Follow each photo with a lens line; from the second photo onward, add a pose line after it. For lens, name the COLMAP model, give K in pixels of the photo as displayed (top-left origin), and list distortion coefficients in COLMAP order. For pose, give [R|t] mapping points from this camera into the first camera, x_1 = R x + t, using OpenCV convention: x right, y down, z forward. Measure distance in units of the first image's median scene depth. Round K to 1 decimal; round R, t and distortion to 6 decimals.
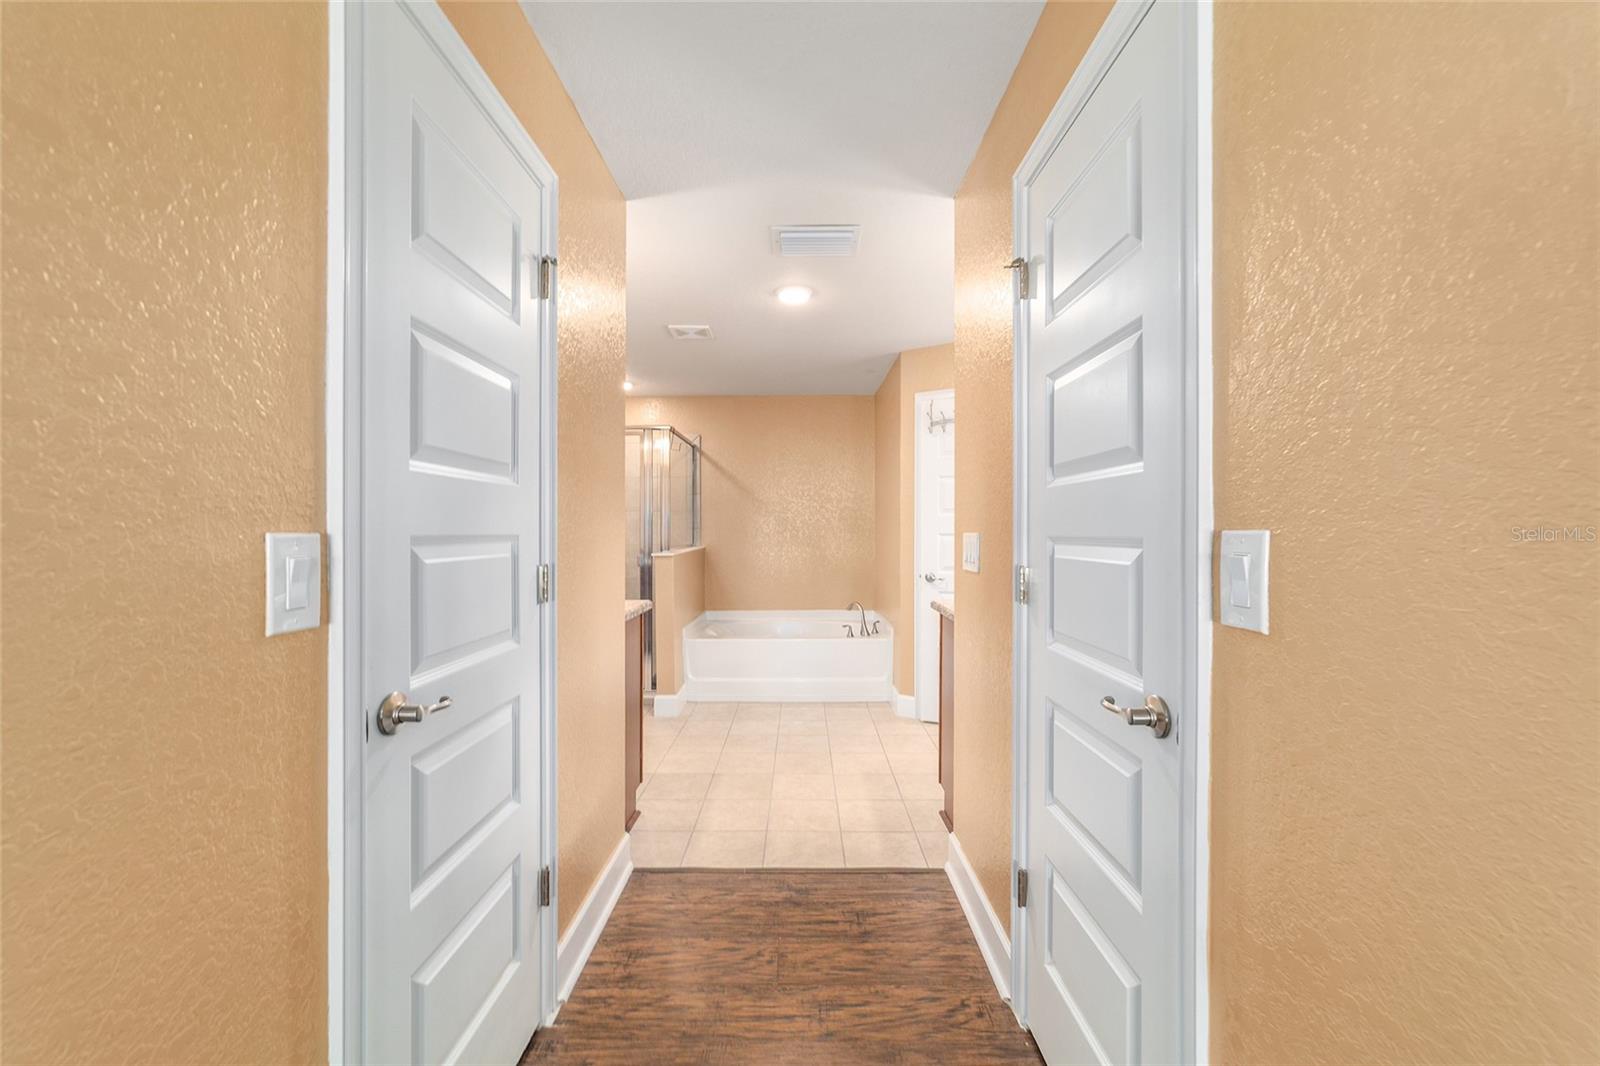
lens RADIAL K [[615.0, 0, 795.6], [0, 615.0, 527.4], [0, 0, 1]] dist [-0.000413, 0.000199]
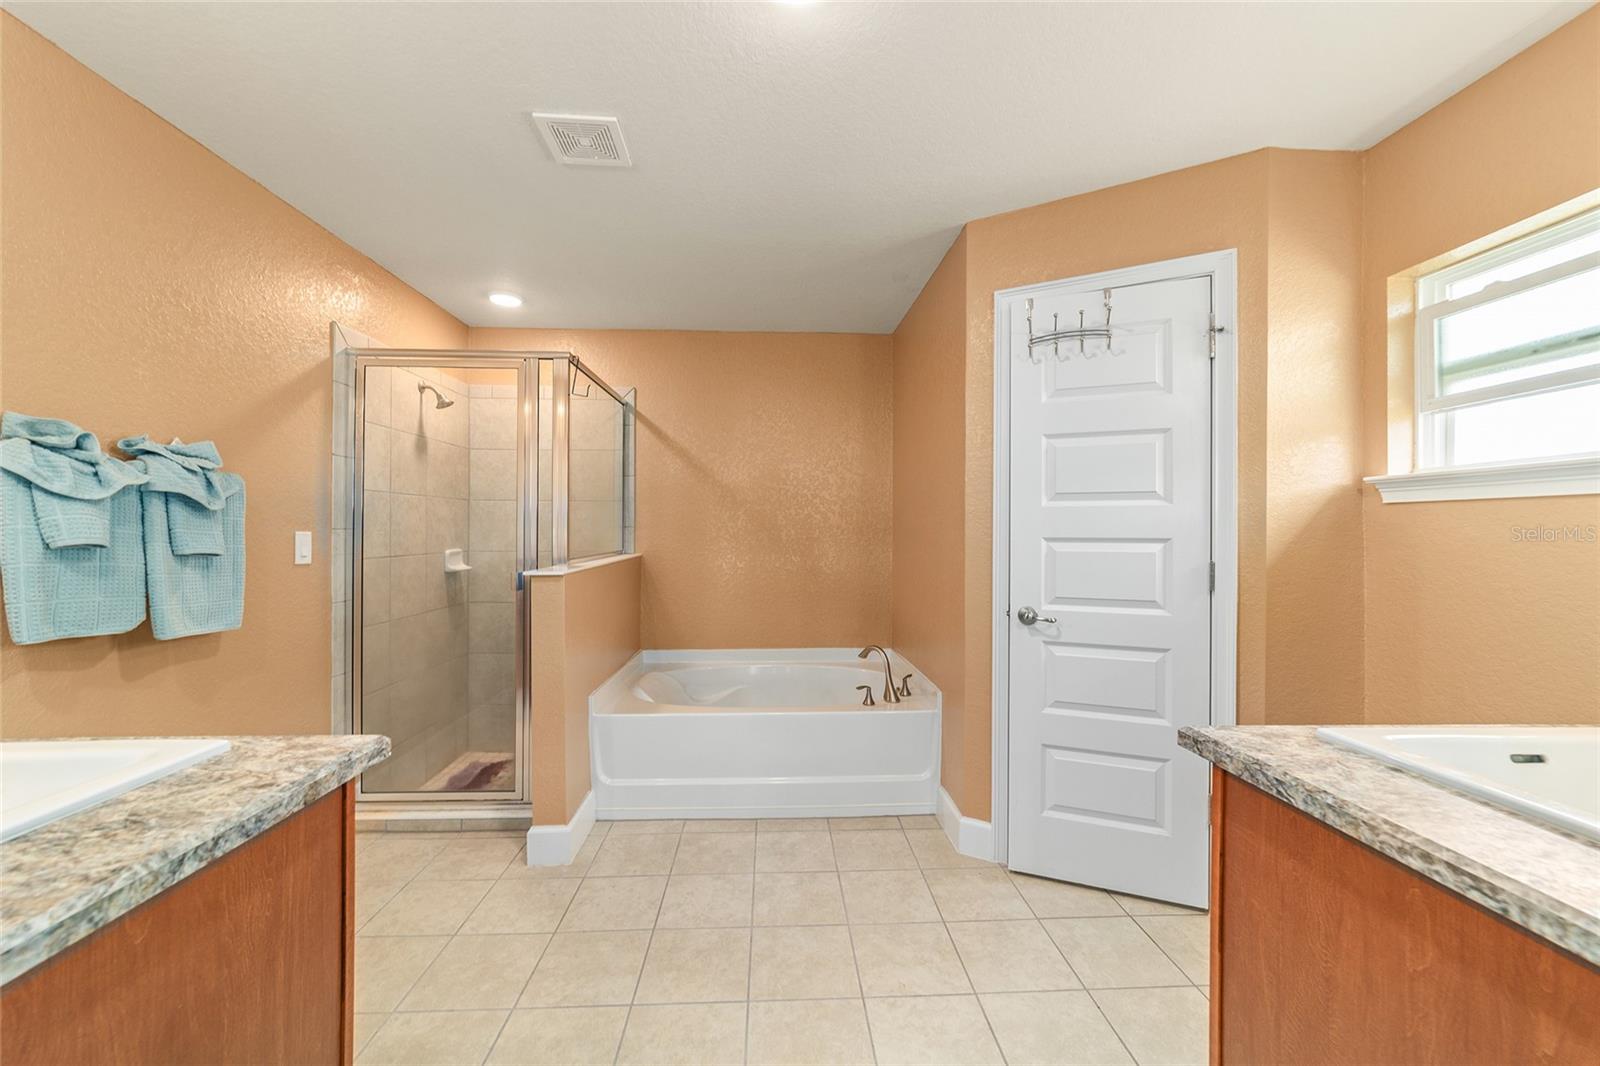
lens RADIAL K [[615.0, 0, 795.6], [0, 615.0, 527.4], [0, 0, 1]] dist [-0.000413, 0.000199]
pose [[0.998655, 0.003916, 0.051701, -0.016857], [-0.003968, 0.999992, 0.000905, 0.001016], [-0.051697, -0.001109, 0.998662, 0.391489]]
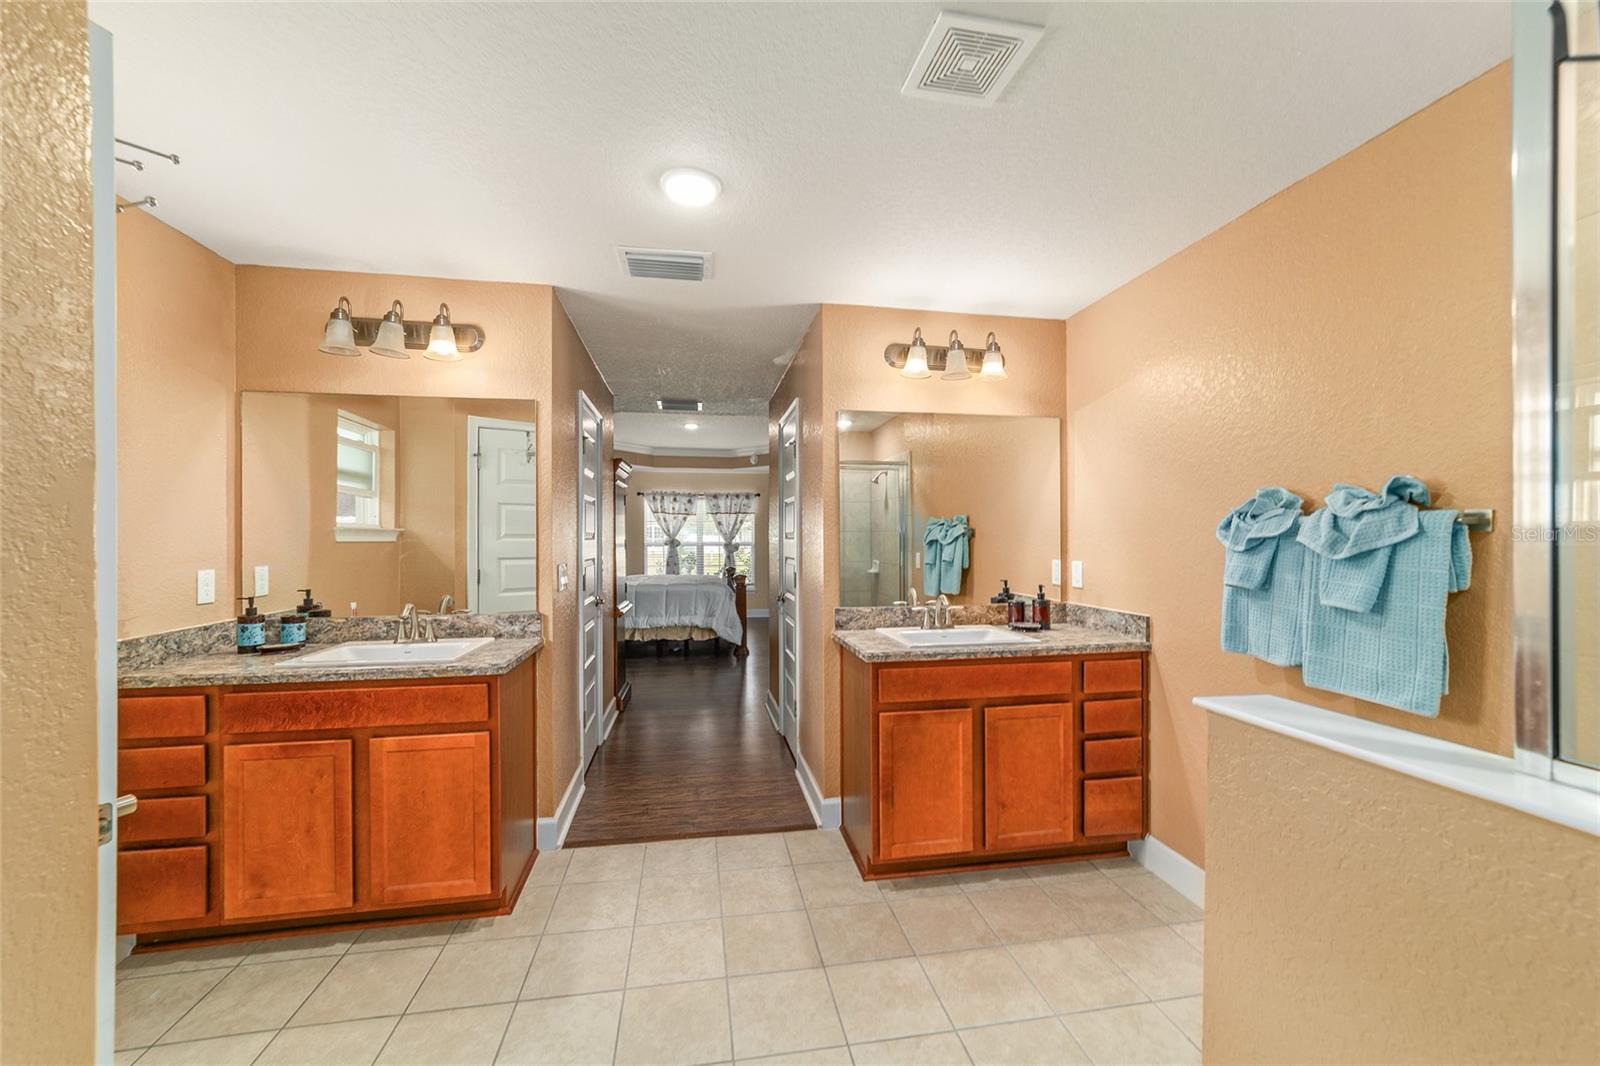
lens RADIAL K [[615.0, 0, 795.6], [0, 615.0, 527.4], [0, 0, 1]] dist [-0.000413, 0.000199]
pose [[-0.984466, -0.000527, -0.175577, 0.002494], [0.004242, 0.999632, -0.026786, -0.015935], [0.175527, -0.027114, -0.984101, 1.144504]]
